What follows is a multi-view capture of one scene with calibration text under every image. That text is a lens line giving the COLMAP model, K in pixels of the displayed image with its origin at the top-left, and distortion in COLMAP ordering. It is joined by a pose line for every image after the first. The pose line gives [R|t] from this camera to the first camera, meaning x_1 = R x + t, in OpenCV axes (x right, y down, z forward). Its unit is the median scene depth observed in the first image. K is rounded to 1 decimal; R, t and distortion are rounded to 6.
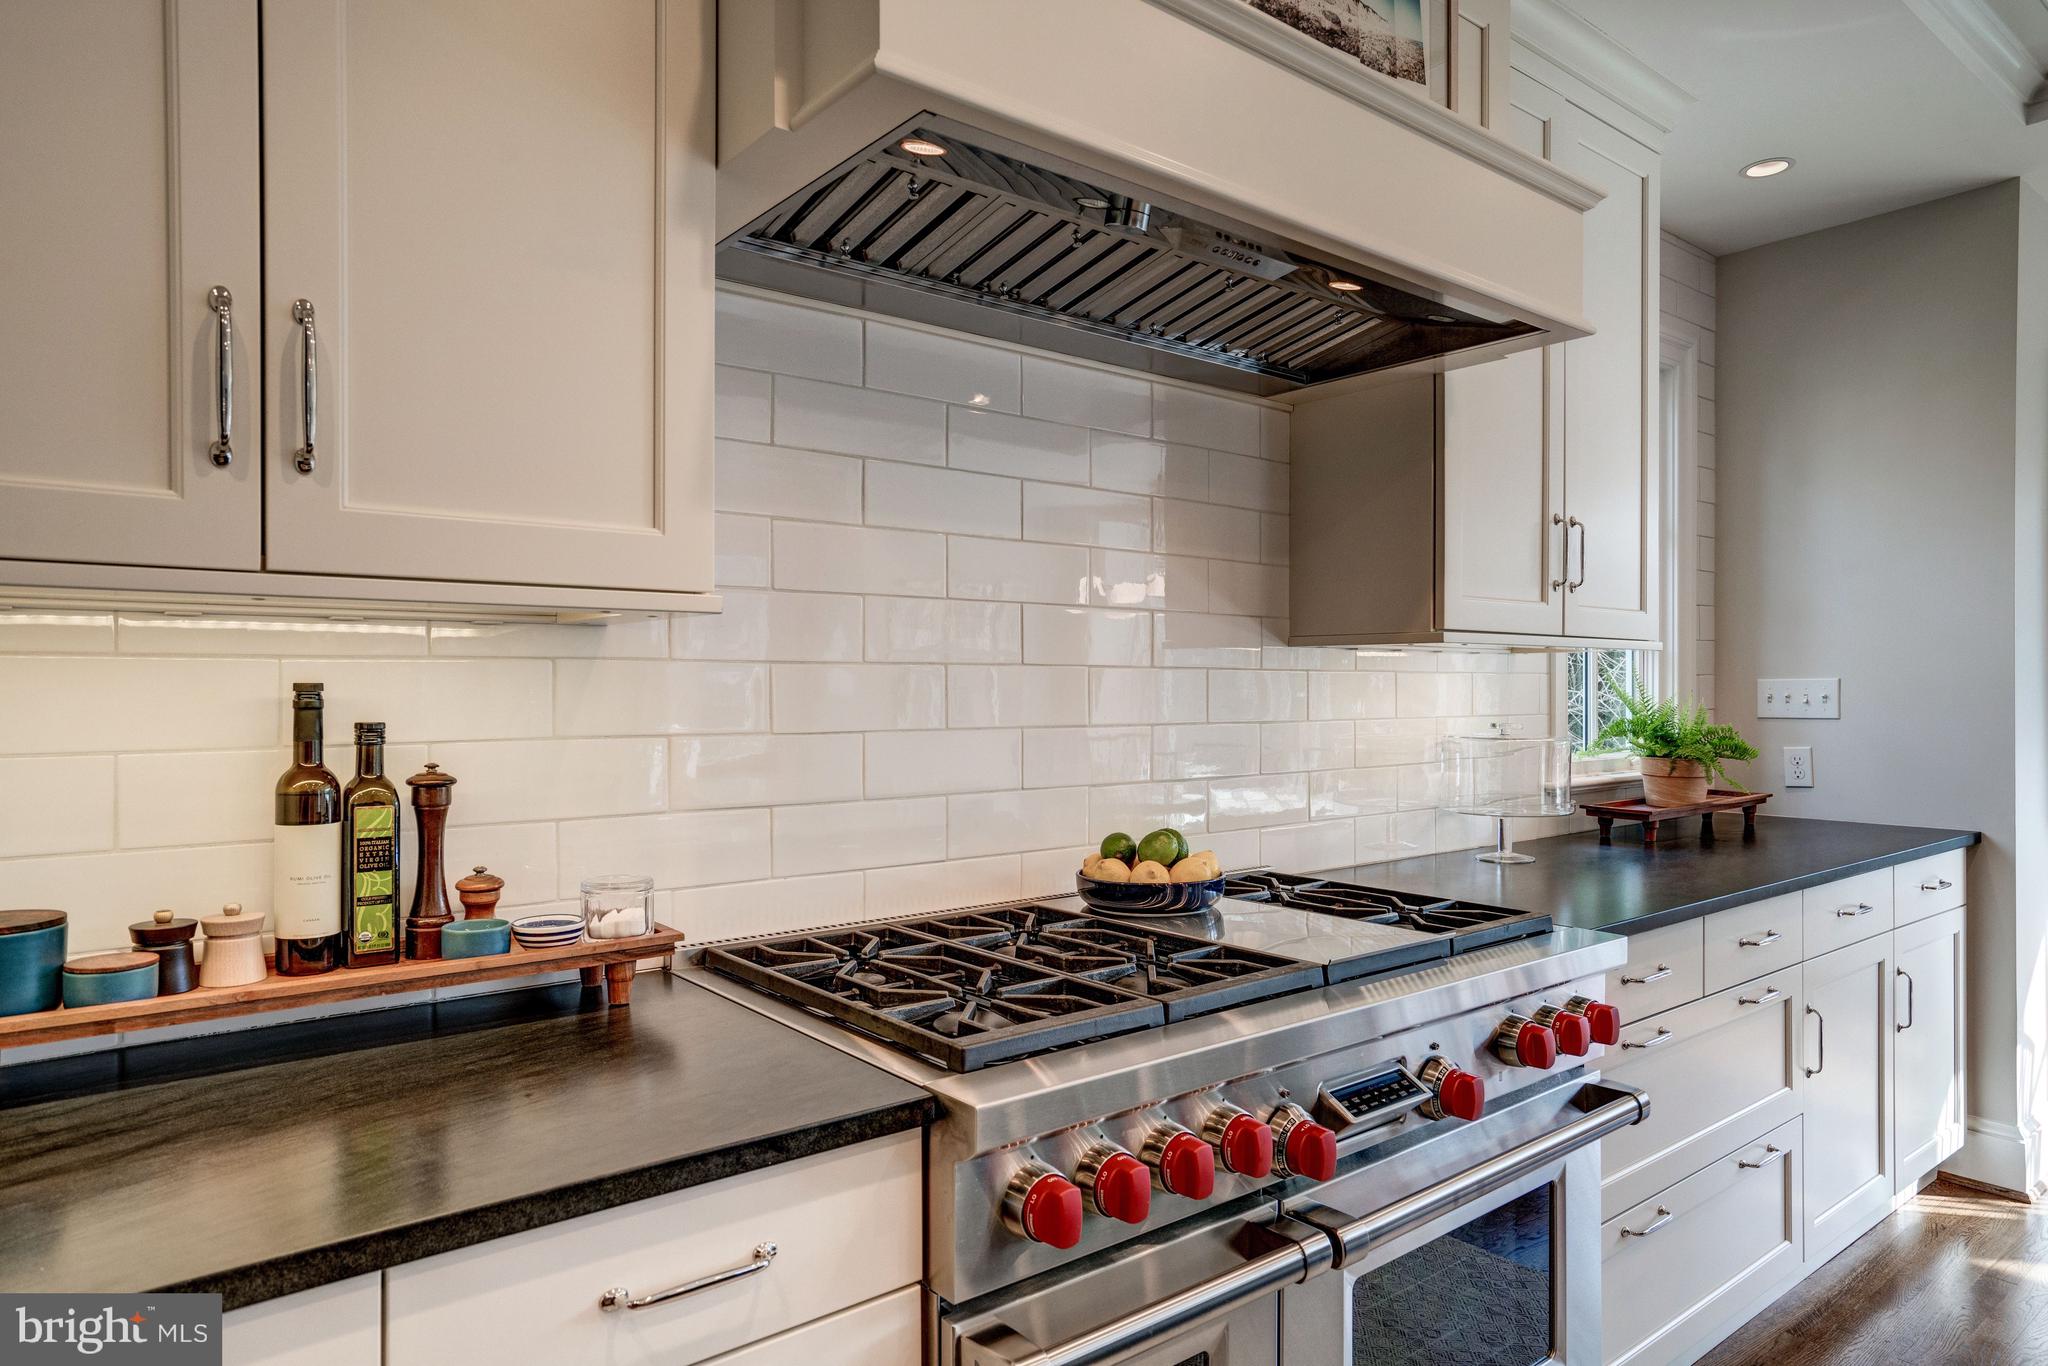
lens RADIAL K [[1211.4, 0, 1015.4], [0, 1211.4, 675.5], [0, 0, 1]] dist [0.001457, 0.002154]
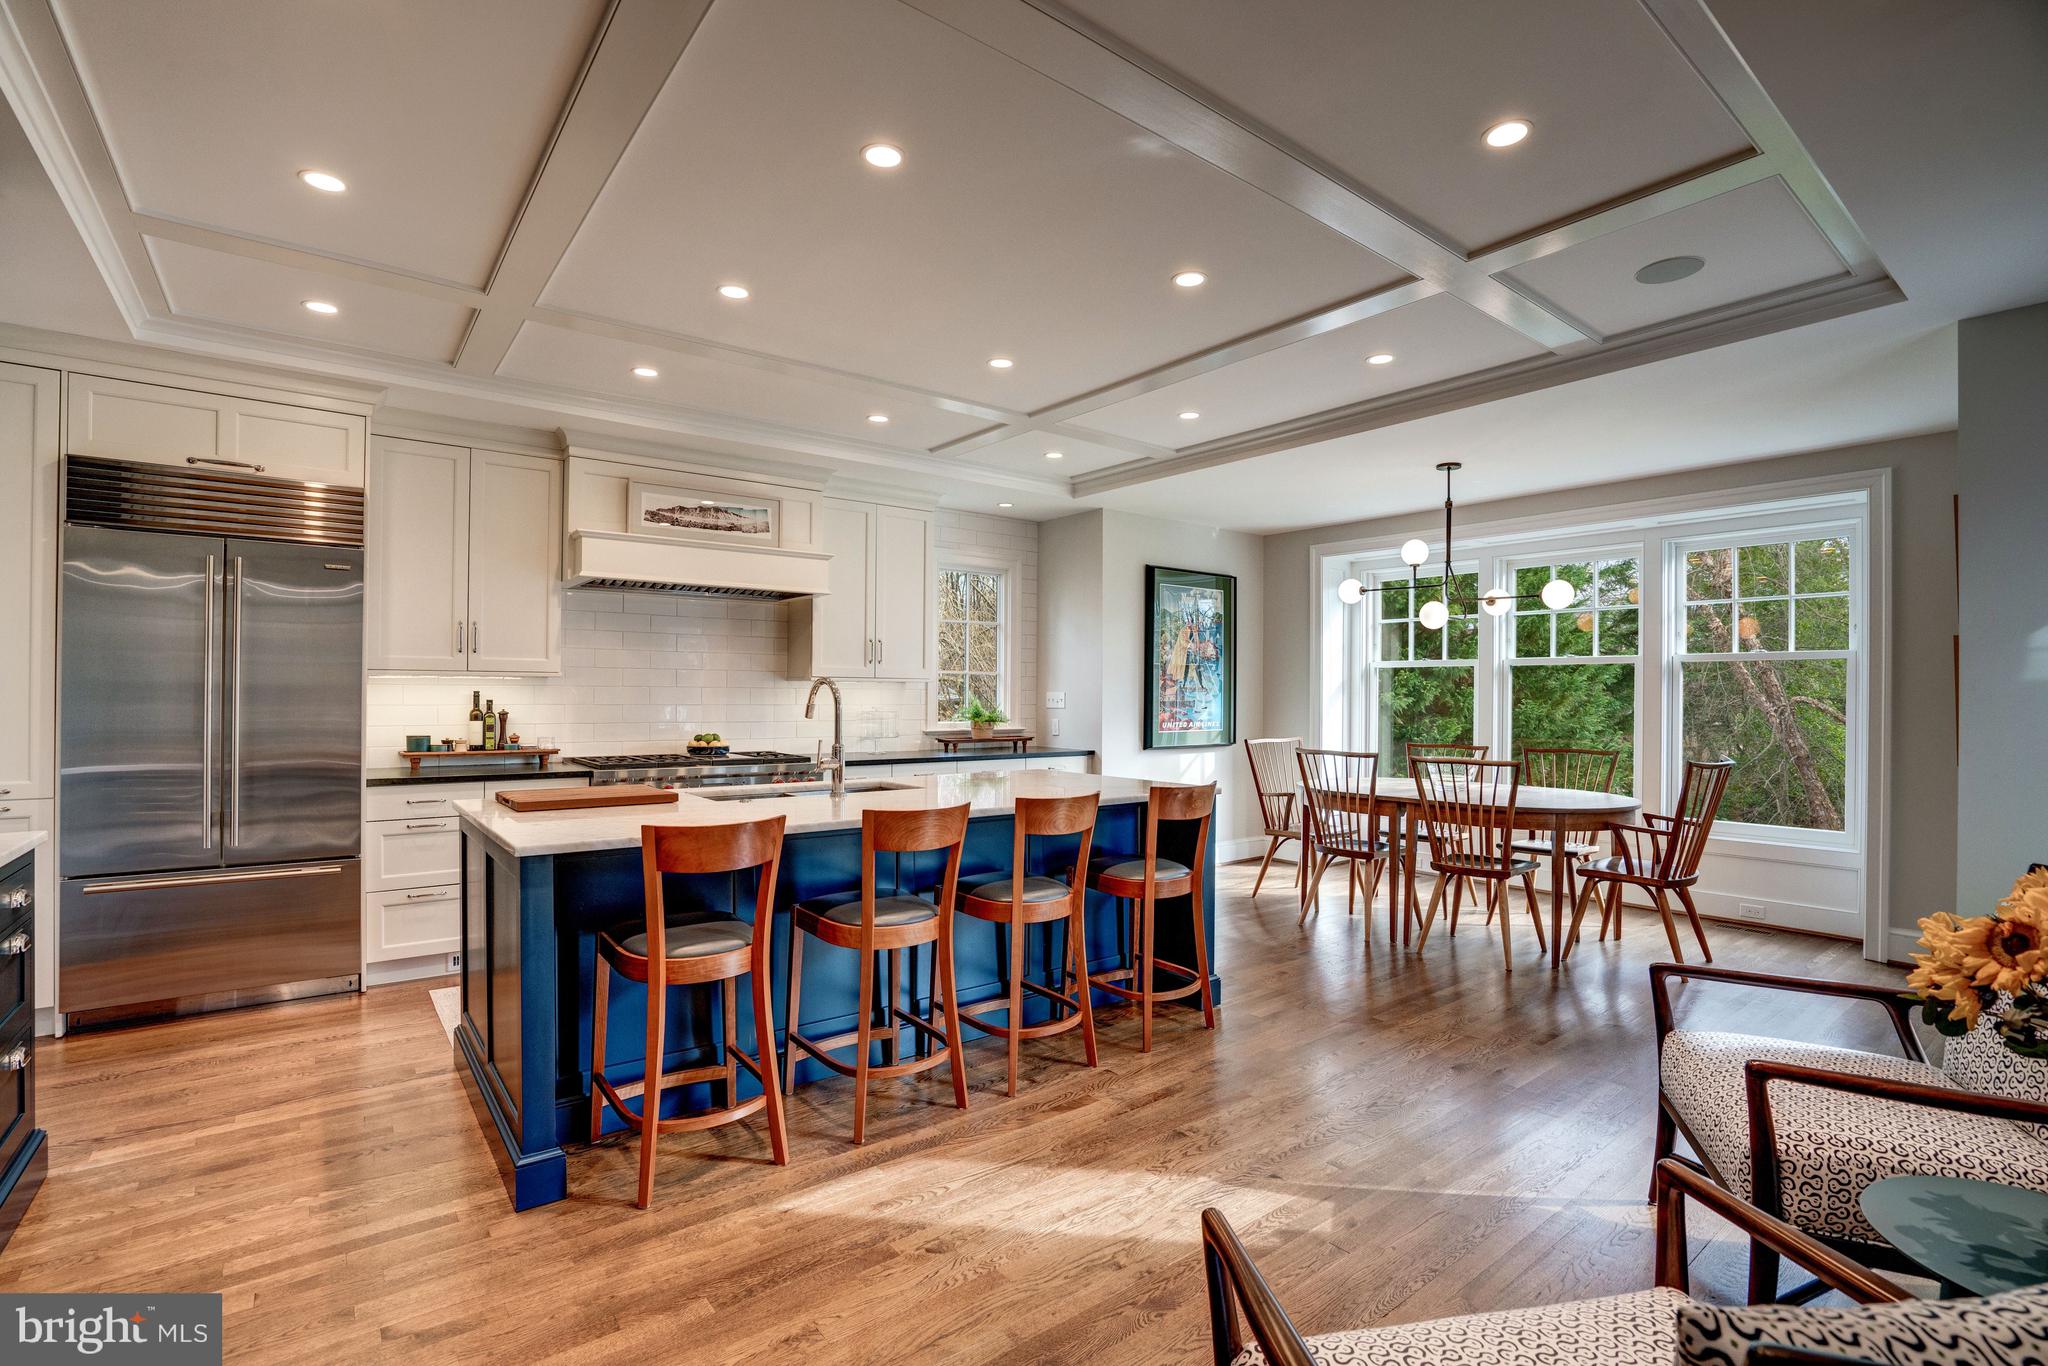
lens RADIAL K [[933.6, 0, 1004.8], [0, 933.6, 680.9], [0, 0, 1]] dist [-0.037210, 0.002330]
pose [[0.999606, 0.003604, -0.027840, 1.485789], [-0.003873, 0.999946, -0.009621, -0.006039], [0.027803, 0.009725, 0.999566, -2.393305]]
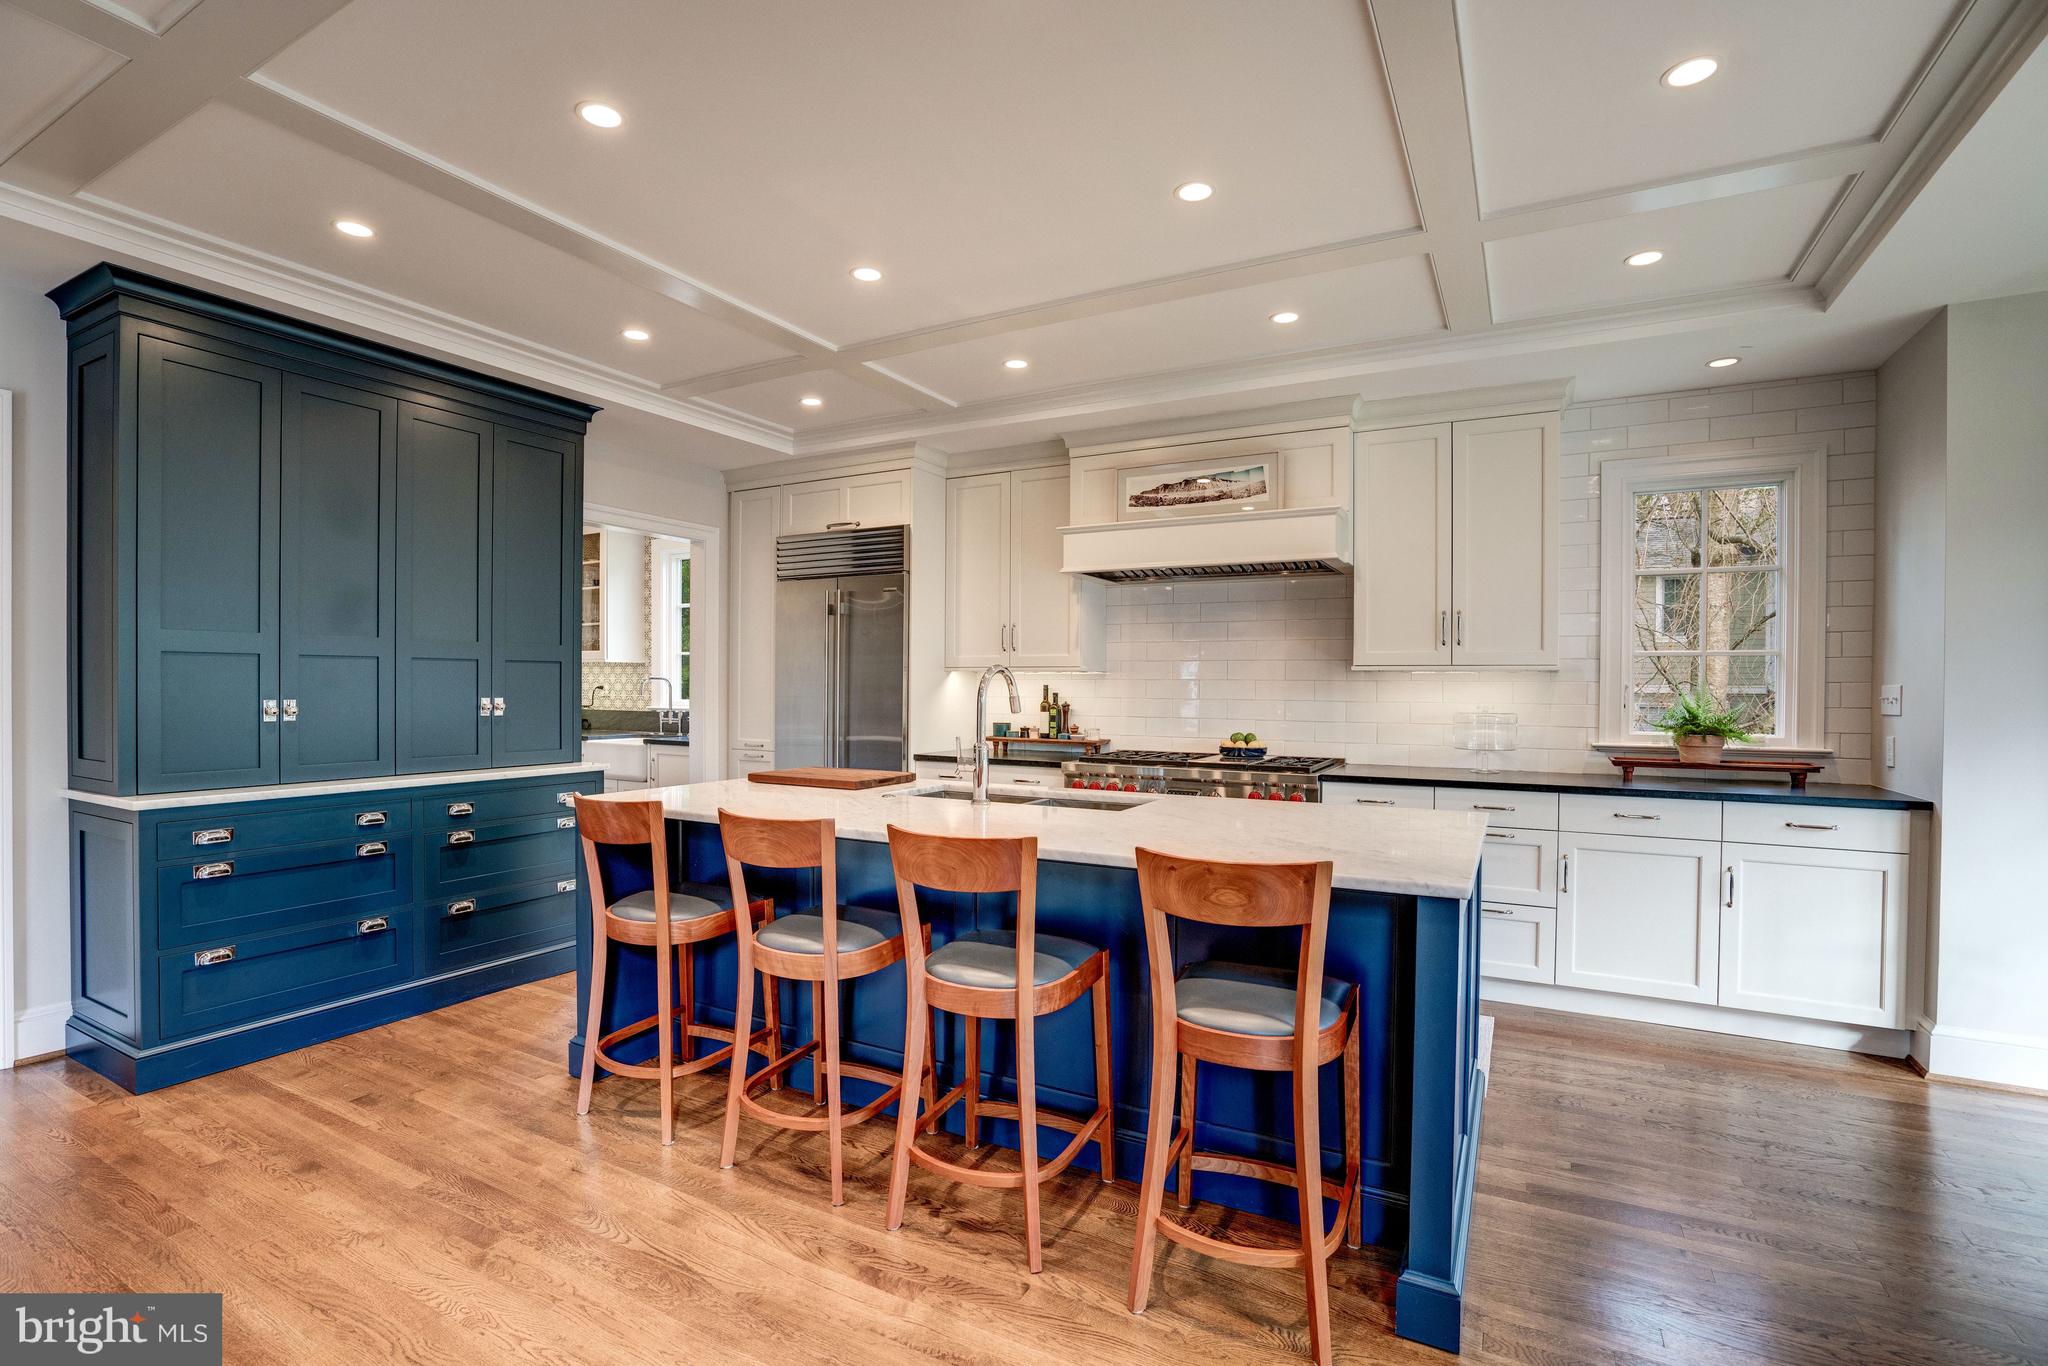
lens RADIAL K [[933.6, 0, 1011.4], [0, 933.6, 690.9], [0, 0, 1]] dist [-0.037210, 0.002330]
pose [[0.391466, 0.006830, -0.920167, 2.948949], [-0.001240, 0.999975, 0.006895, 0.004867], [0.920192, -0.001558, 0.391465, -0.690564]]
